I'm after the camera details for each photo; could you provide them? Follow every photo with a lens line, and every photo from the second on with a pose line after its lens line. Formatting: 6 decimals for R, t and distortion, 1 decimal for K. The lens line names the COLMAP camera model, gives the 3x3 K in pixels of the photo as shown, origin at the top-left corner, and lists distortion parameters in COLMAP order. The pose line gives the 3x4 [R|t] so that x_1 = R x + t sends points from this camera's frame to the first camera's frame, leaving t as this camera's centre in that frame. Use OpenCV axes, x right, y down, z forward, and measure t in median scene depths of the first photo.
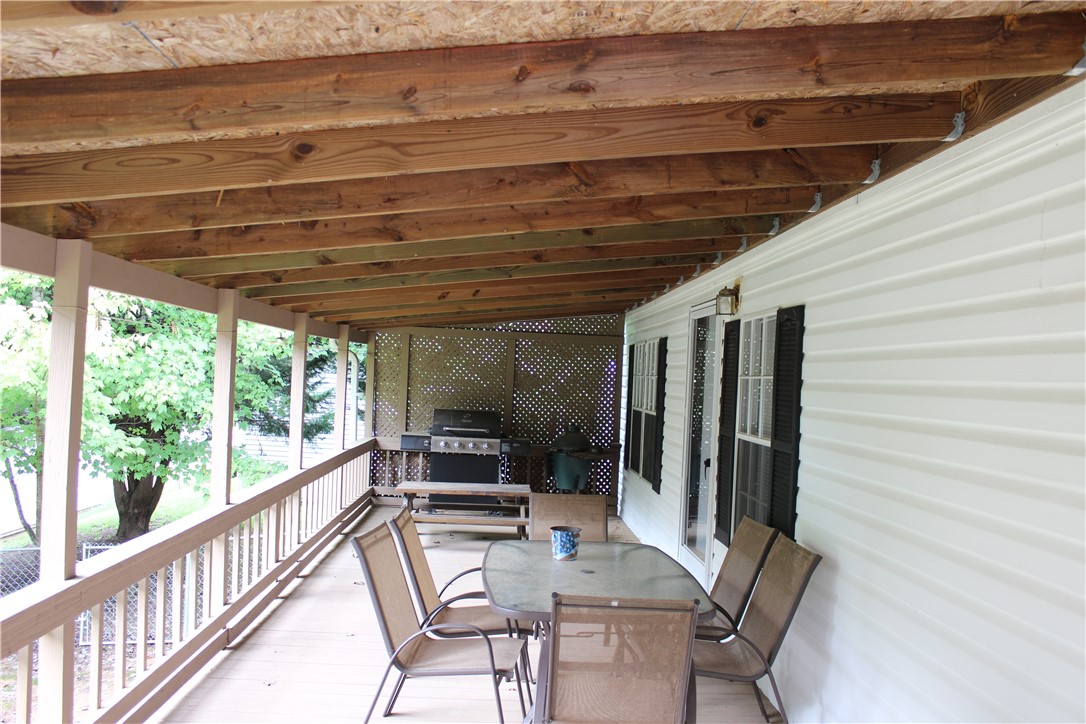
lens RADIAL K [[897.7, 0, 530.6], [0, 897.7, 370.3], [0, 0, 1]] dist [-0.165241, 0.142227]
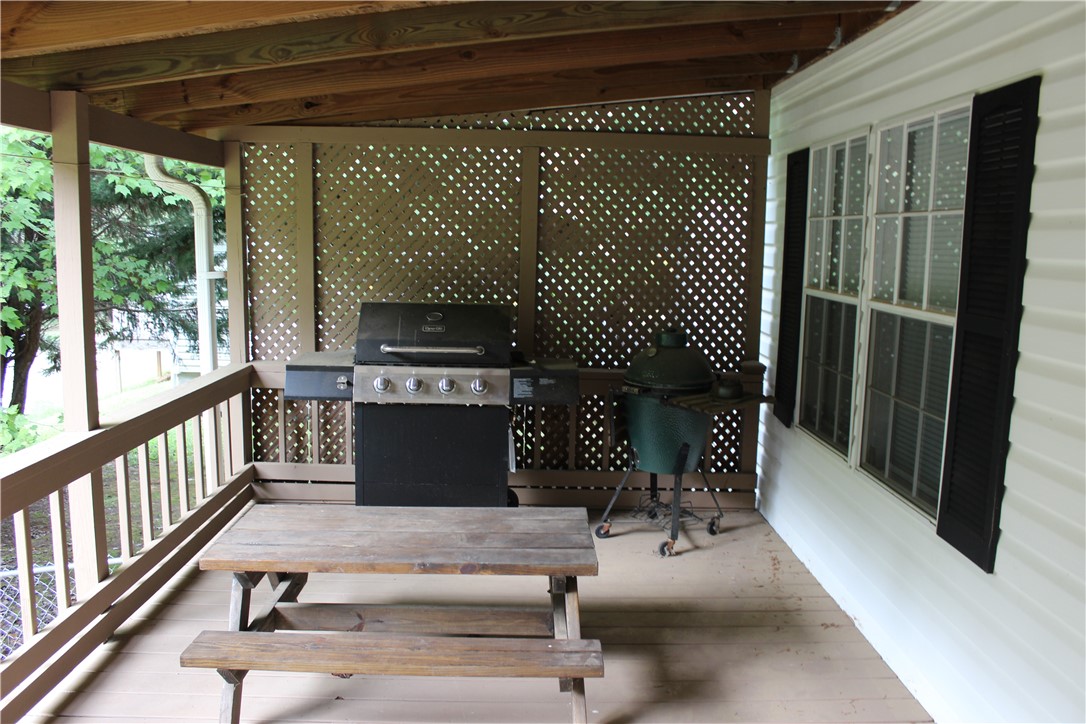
lens RADIAL K [[919.9, 0, 502.4], [0, 919.9, 362.0], [0, 0, 1]] dist [-0.272962, 1.218663]
pose [[0.997955, -0.018295, -0.061239, -0.008930], [0.027414, 0.988067, 0.151564, 0.003753], [0.057736, -0.152933, 0.986549, 0.517754]]
